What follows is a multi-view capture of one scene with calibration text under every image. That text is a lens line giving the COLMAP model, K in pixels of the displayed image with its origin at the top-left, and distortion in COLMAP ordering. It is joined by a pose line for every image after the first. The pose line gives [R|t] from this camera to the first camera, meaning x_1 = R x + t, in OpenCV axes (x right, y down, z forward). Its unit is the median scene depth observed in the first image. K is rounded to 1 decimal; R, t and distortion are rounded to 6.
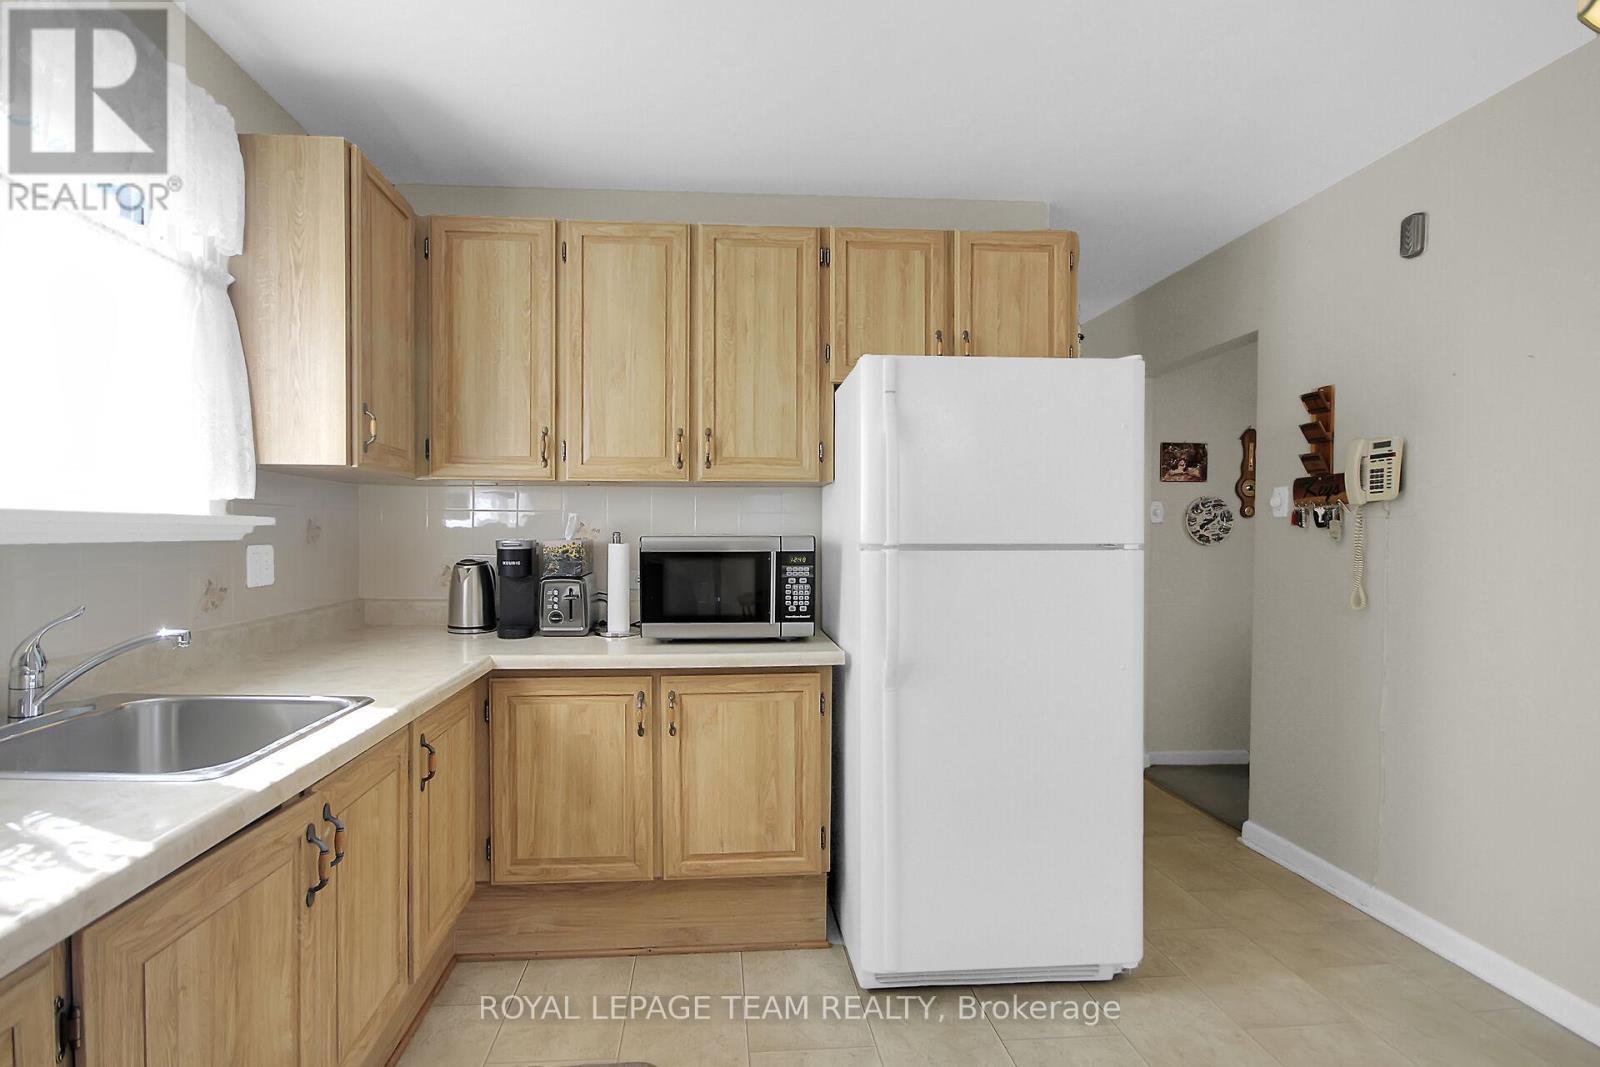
lens RADIAL K [[744.9, 0, 802.1], [0, 744.9, 555.3], [0, 0, 1]] dist [0.013399, 0.000476]
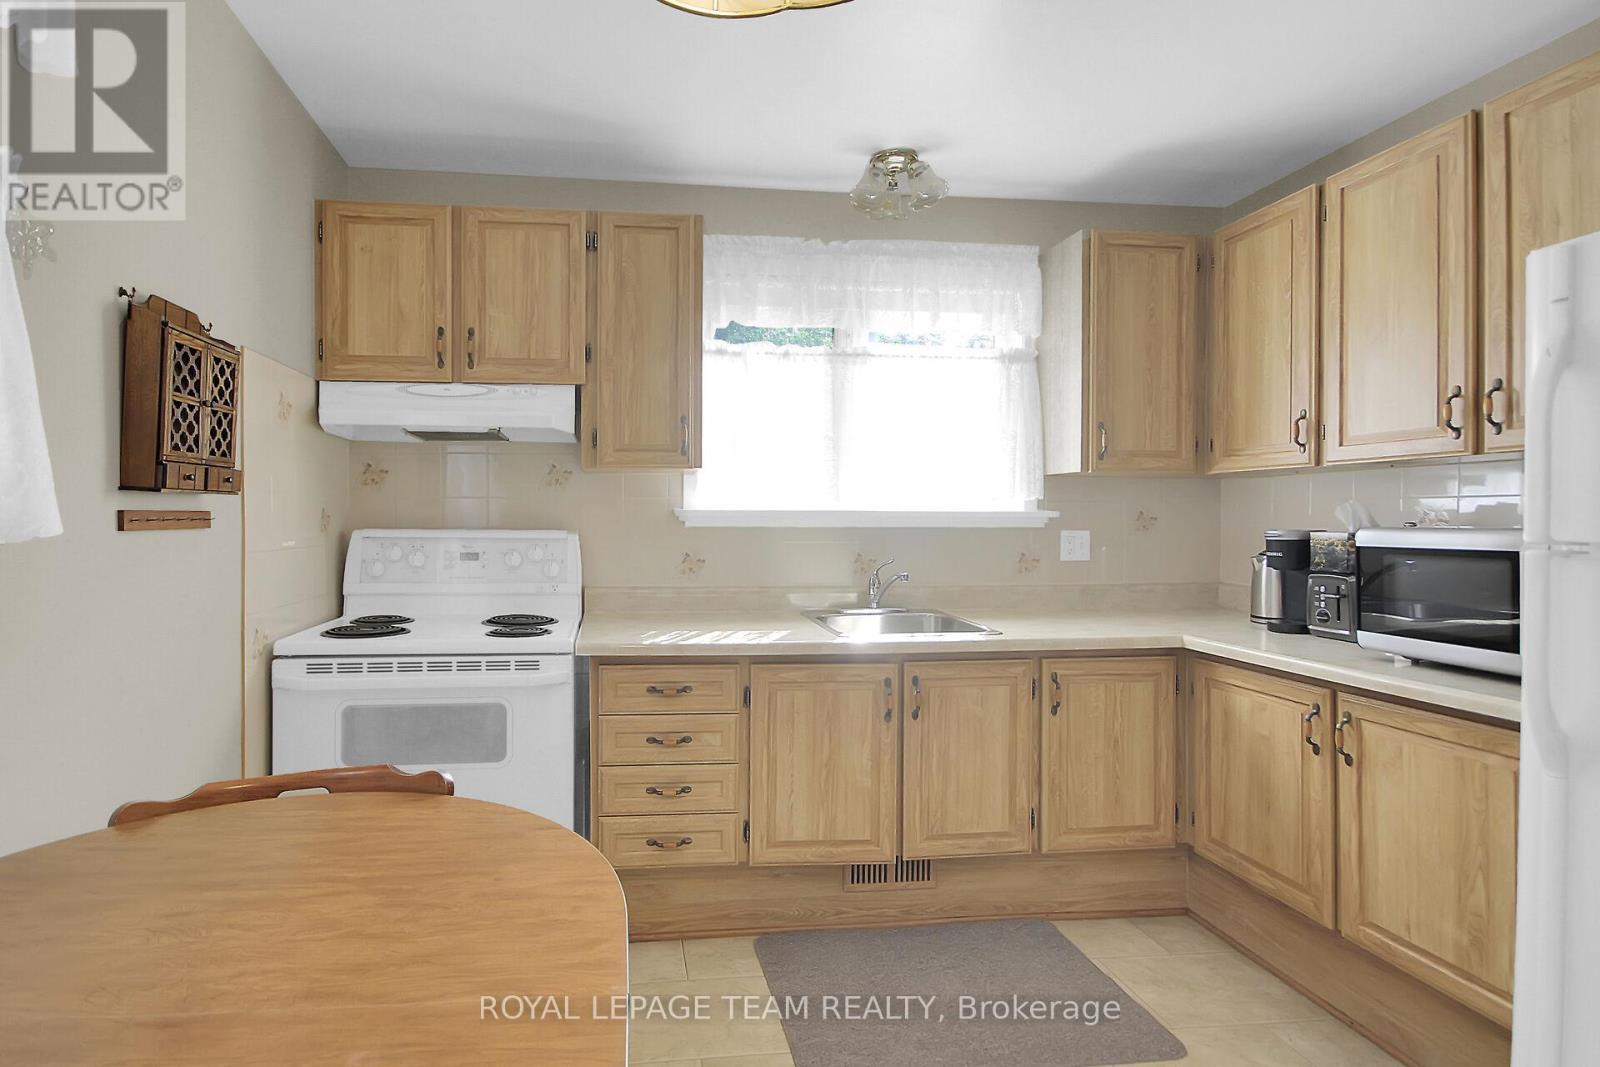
lens RADIAL K [[1146.2, 0, 798.7], [0, 1146.2, 524.4], [0, 0, 1]] dist [0.001421, -0.000096]
pose [[0.025647, 0.003207, -0.999666, 1.089867], [-0.032874, 0.999457, 0.002363, -0.011234], [0.999130, 0.032802, 0.025739, 0.341123]]
